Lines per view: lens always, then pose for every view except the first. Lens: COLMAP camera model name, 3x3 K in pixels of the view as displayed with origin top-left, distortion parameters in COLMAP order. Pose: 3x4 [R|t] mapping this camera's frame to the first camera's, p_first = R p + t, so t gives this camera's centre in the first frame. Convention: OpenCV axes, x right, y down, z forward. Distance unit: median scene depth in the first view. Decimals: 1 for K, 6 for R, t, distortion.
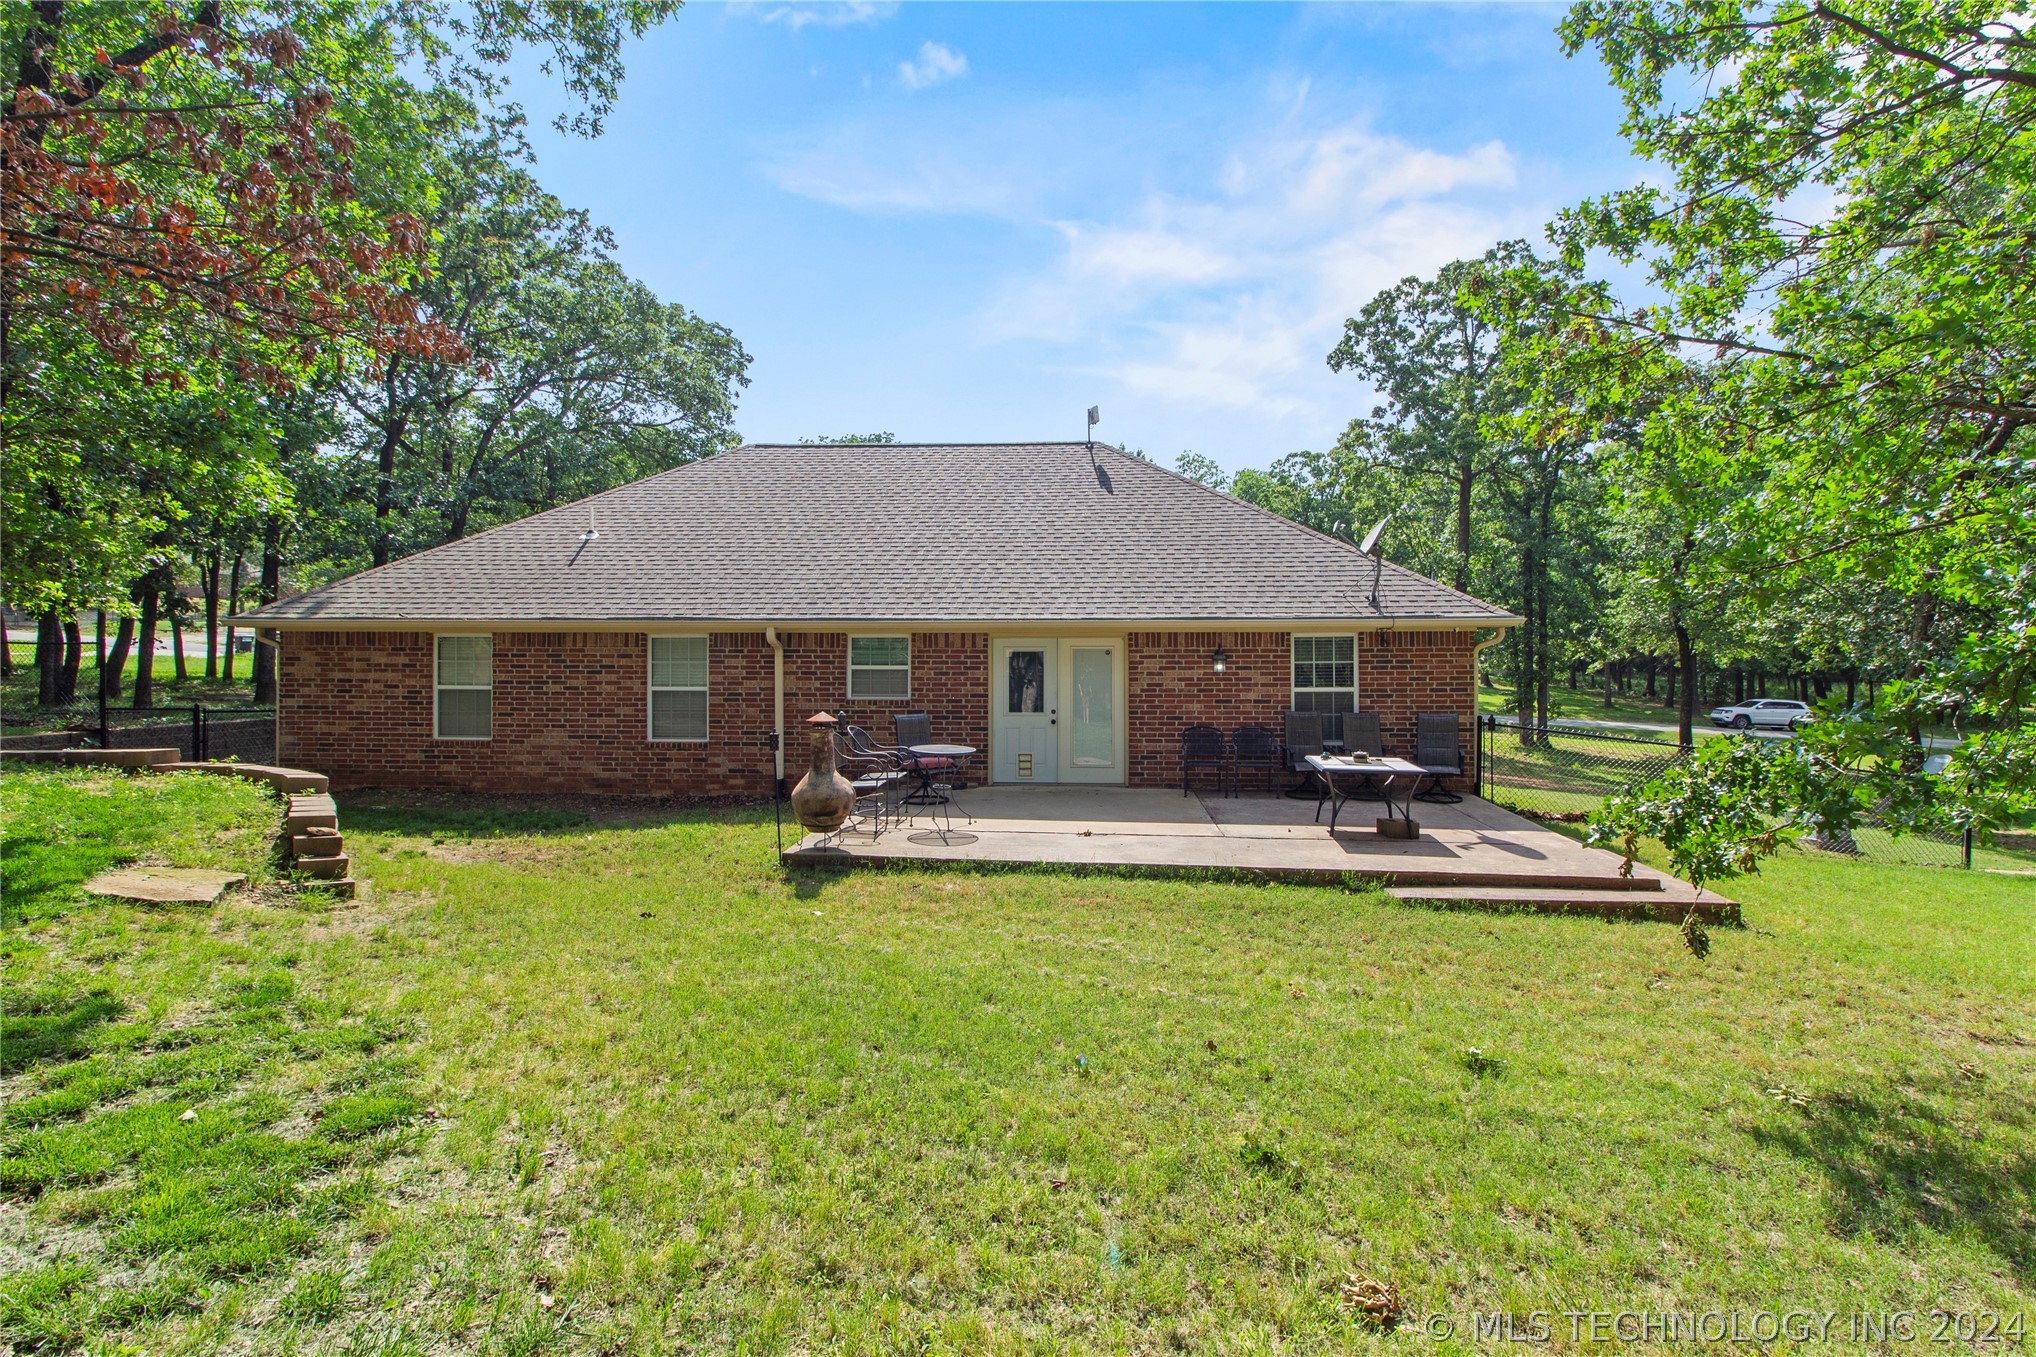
lens RADIAL K [[945.9, 0, 1018.0], [0, 945.9, 678.5], [0, 0, 1]] dist [0.020928, 0.000242]
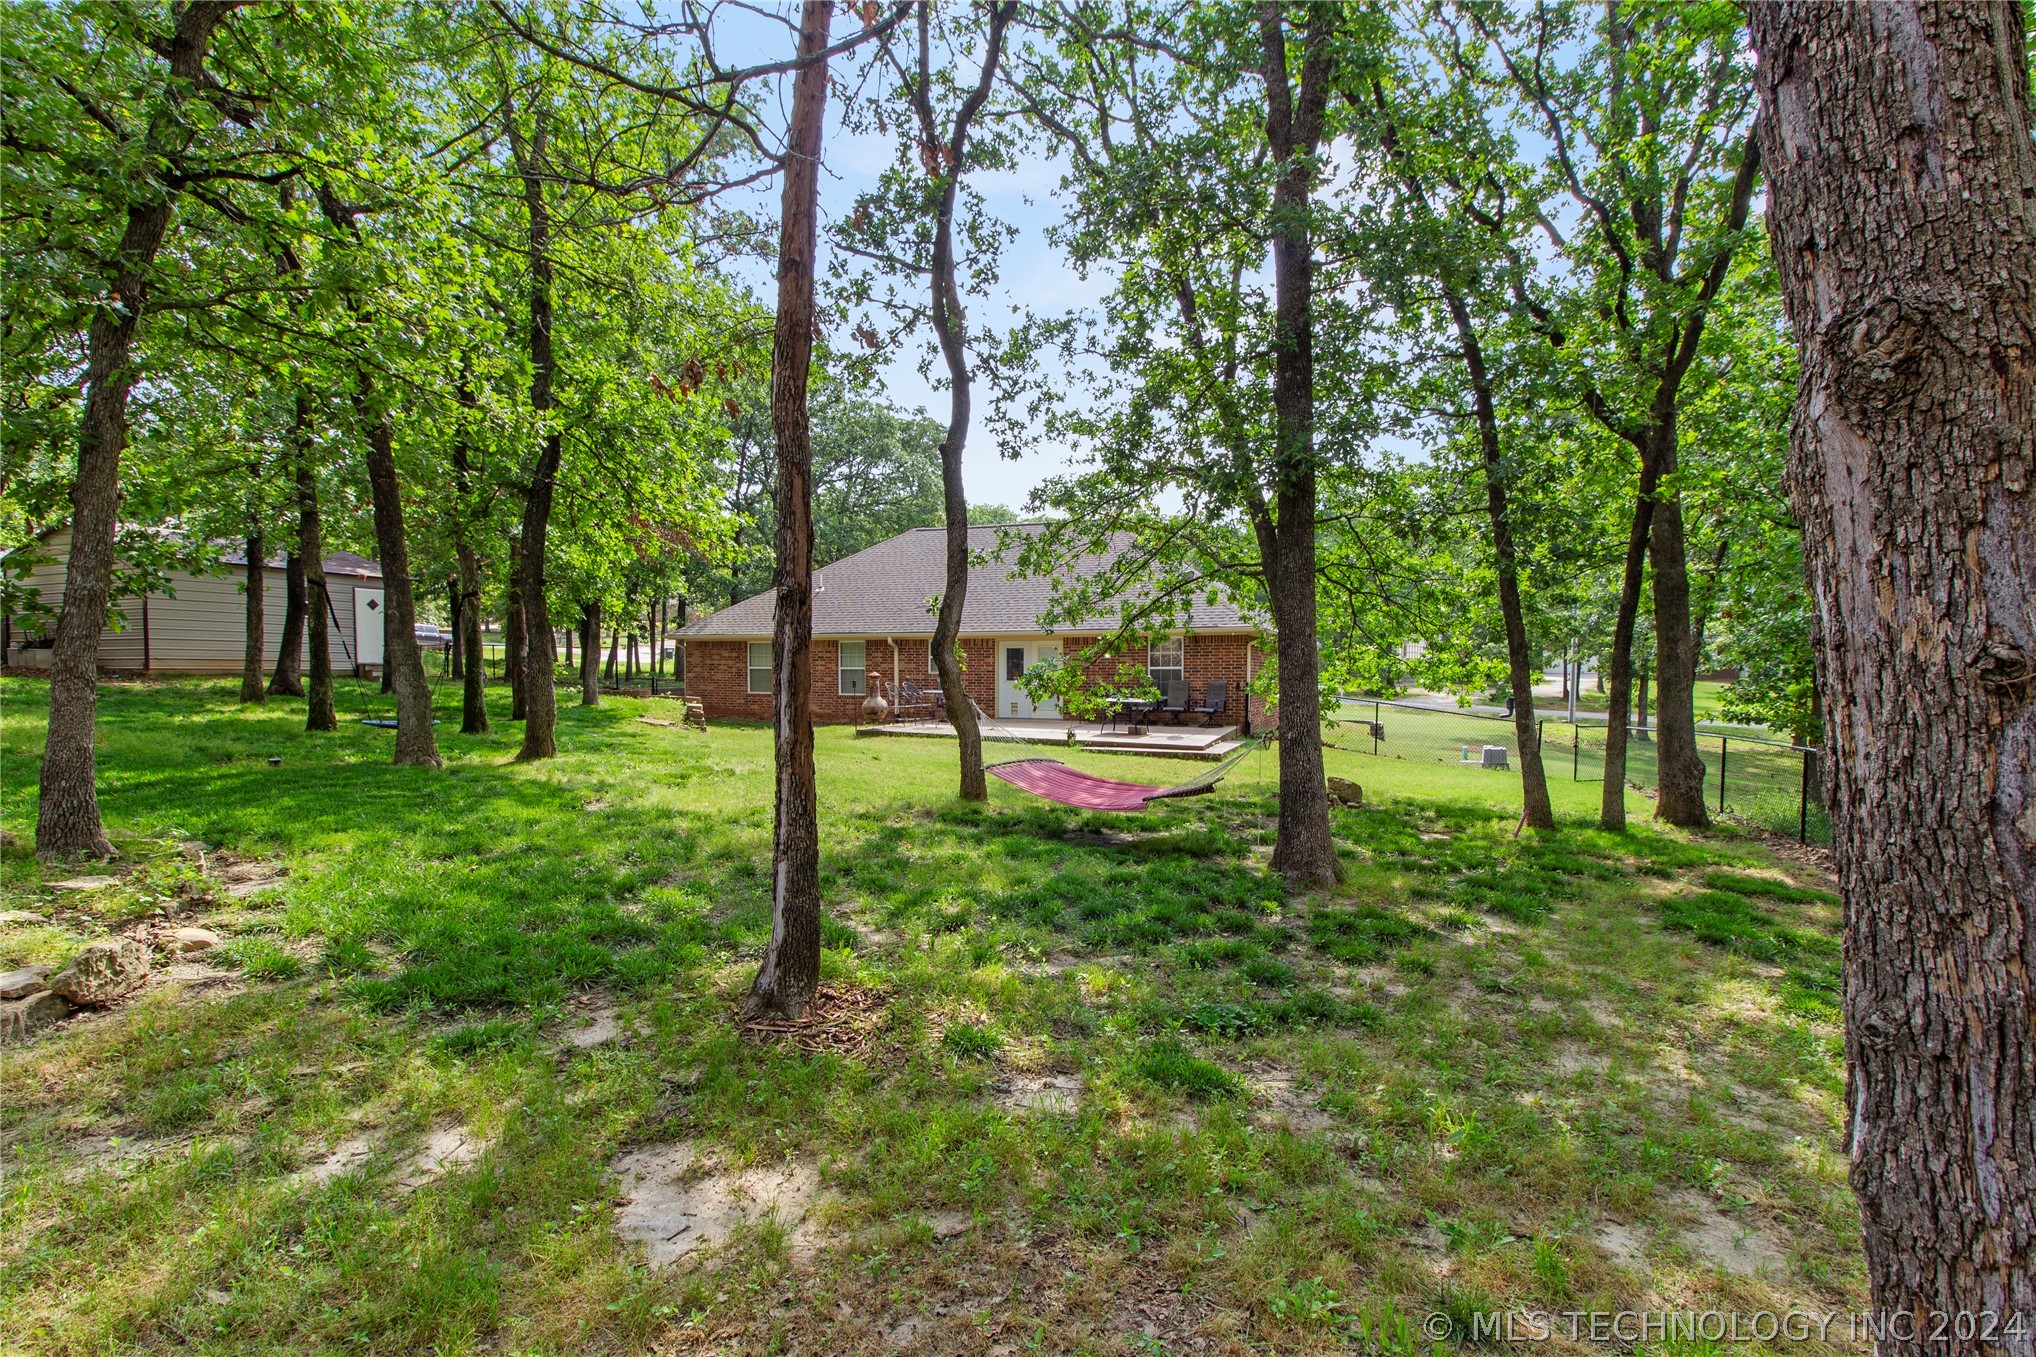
lens RADIAL K [[945.9, 0, 1018.0], [0, 945.9, 678.5], [0, 0, 1]] dist [0.020928, 0.000242]
pose [[0.947641, 0.003727, -0.319315, 0.633056], [-0.006444, 0.999951, -0.007453, 0.047587], [0.319272, 0.009120, 0.947619, -0.804372]]
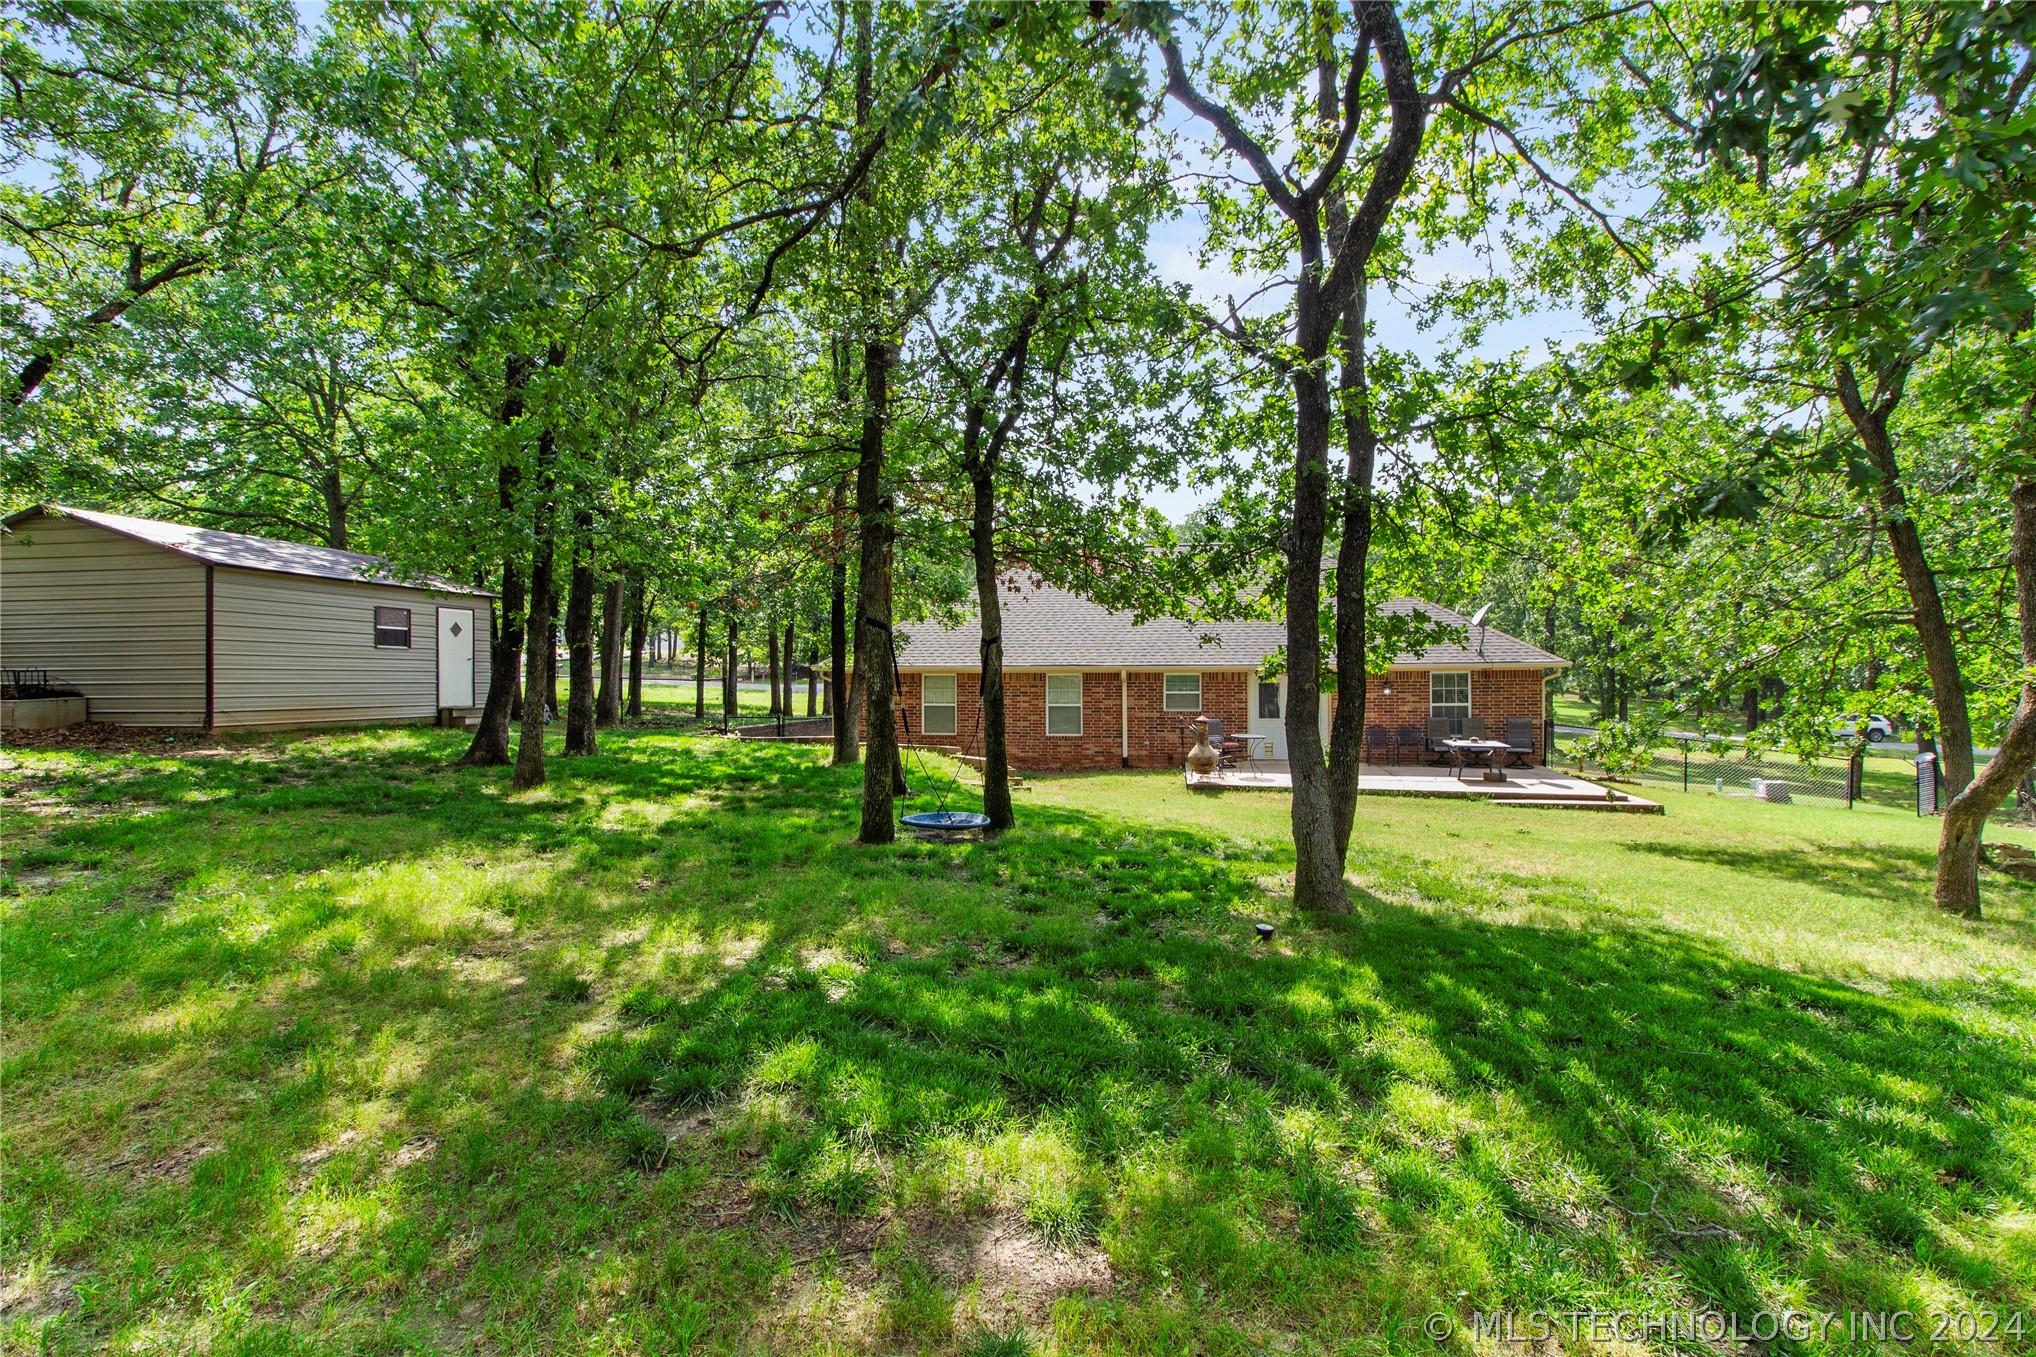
lens RADIAL K [[945.9, 0, 1018.0], [0, 945.9, 678.5], [0, 0, 1]] dist [0.020928, 0.000242]
pose [[0.995805, -0.005036, -0.091359, -0.296134], [0.003501, 0.999850, -0.016954, -0.009108], [0.091431, 0.016563, 0.995674, -0.775191]]
